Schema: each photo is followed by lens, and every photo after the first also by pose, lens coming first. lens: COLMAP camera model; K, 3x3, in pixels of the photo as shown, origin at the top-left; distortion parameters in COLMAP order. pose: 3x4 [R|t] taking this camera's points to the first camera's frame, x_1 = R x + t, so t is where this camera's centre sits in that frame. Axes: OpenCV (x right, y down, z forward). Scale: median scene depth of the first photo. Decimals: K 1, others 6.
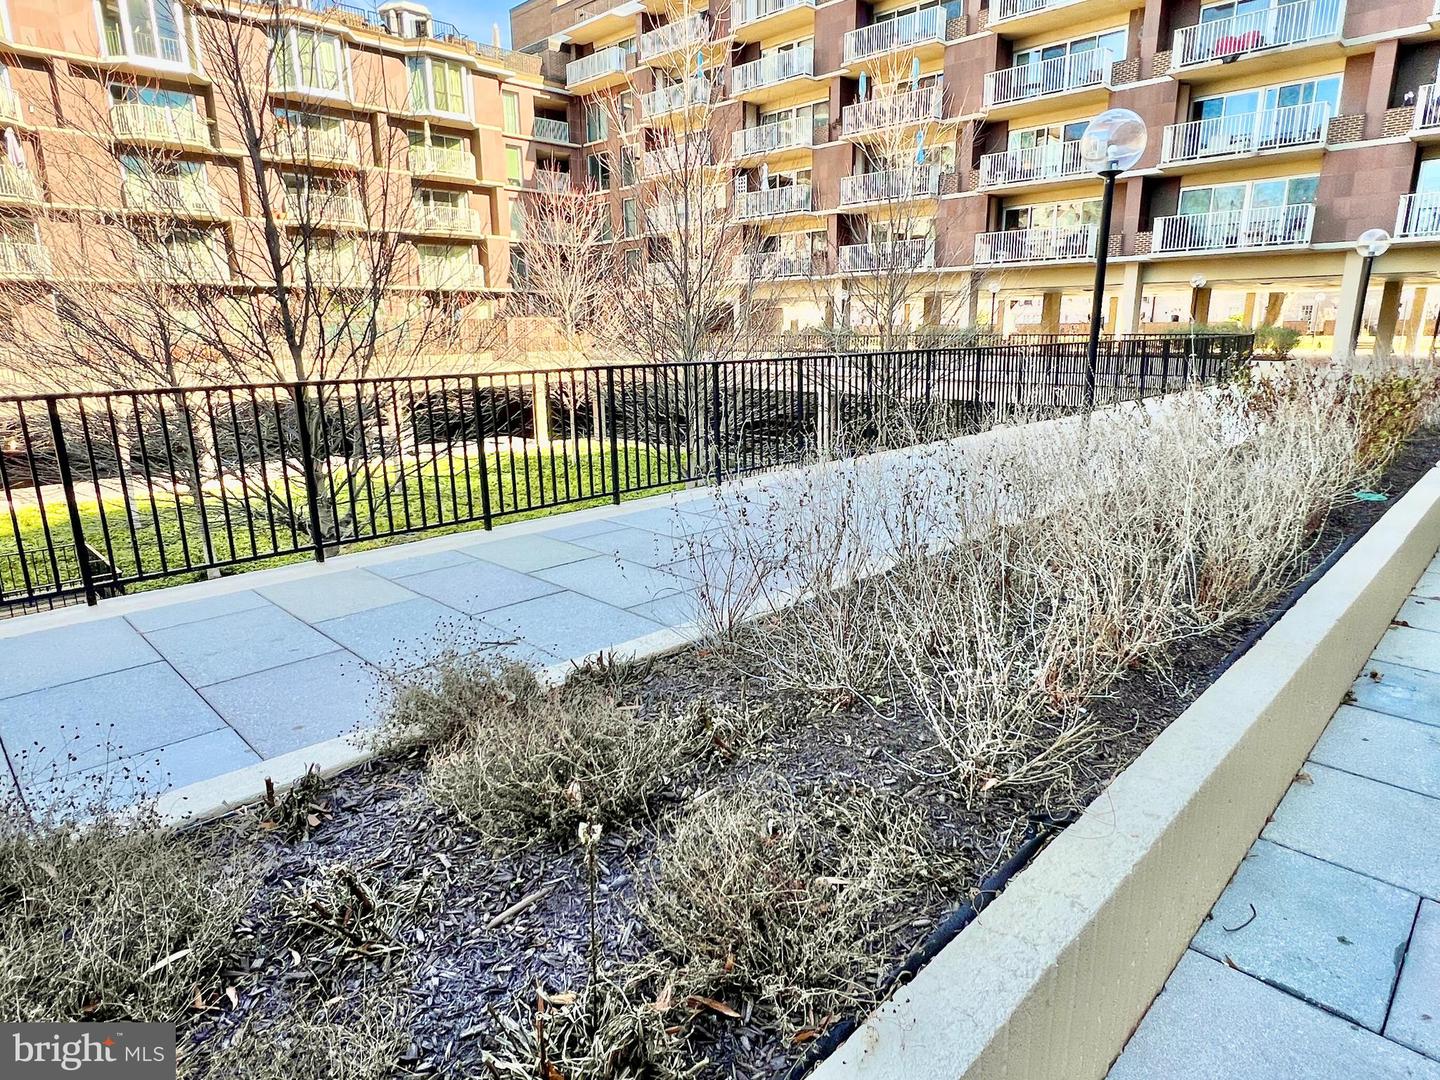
lens RADIAL K [[853.9, 0, 725.8], [0, 853.9, 539.1], [0, 0, 1]] dist [-0.002699, -0.001039]
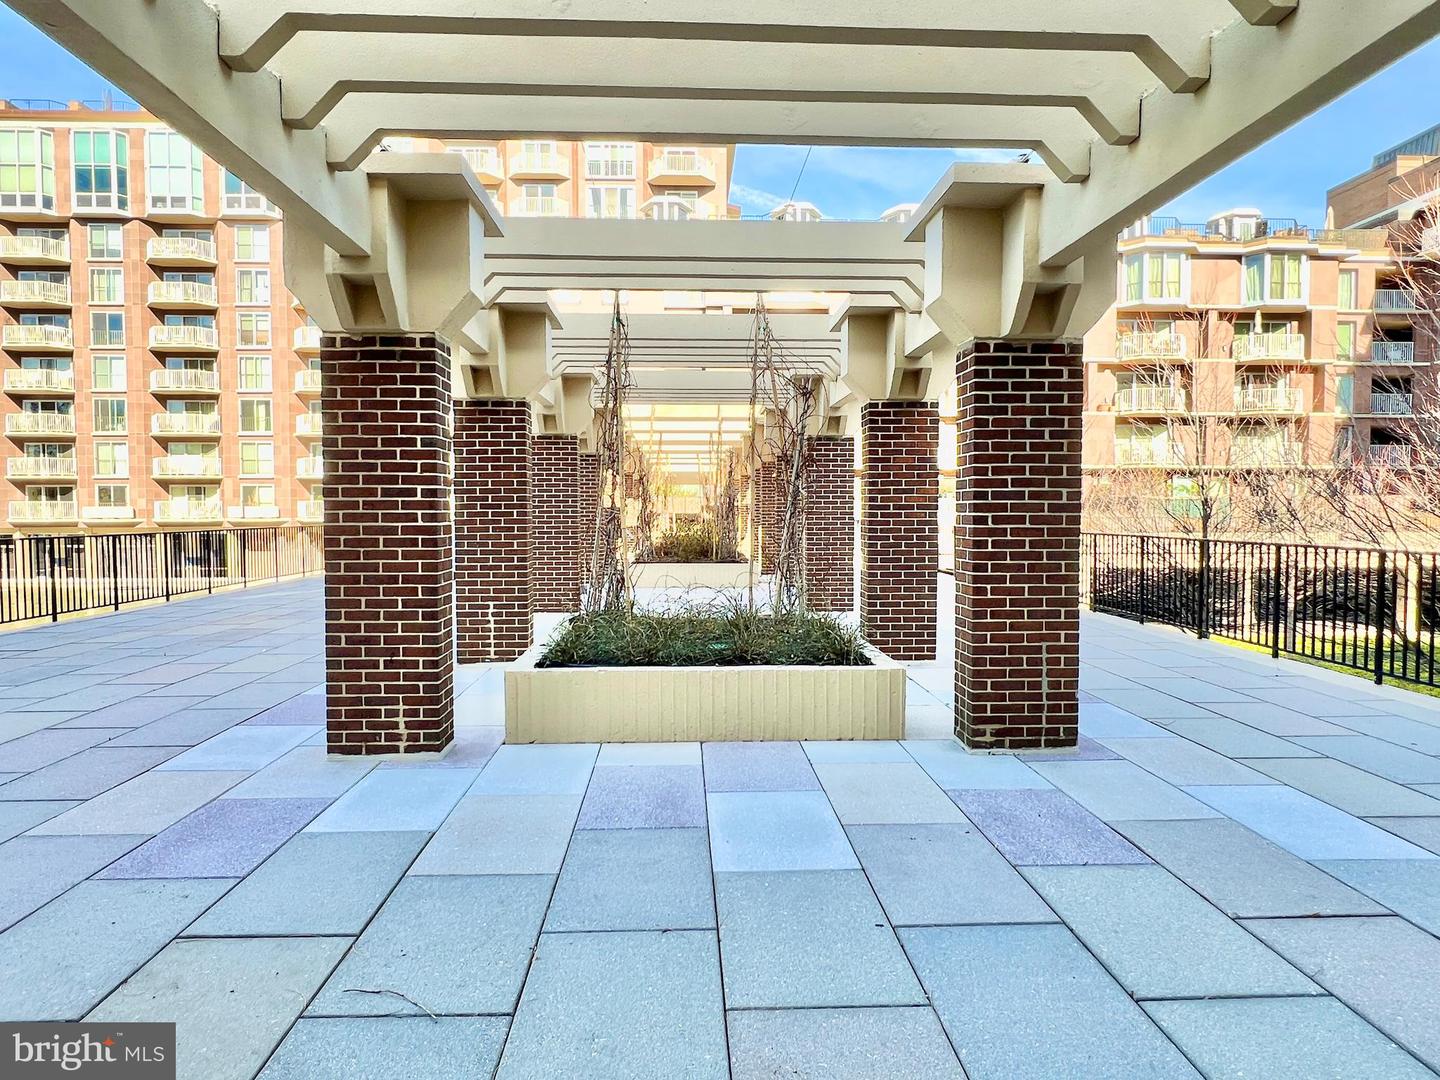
lens RADIAL K [[853.9, 0, 716.5], [0, 853.9, 542.7], [0, 0, 1]] dist [-0.002699, -0.001039]
pose [[0.728095, 0.034926, -0.684586, -0.105752], [-0.170319, 0.976600, -0.131319, 0.028066], [0.663980, 0.212211, 0.717006, -0.106528]]
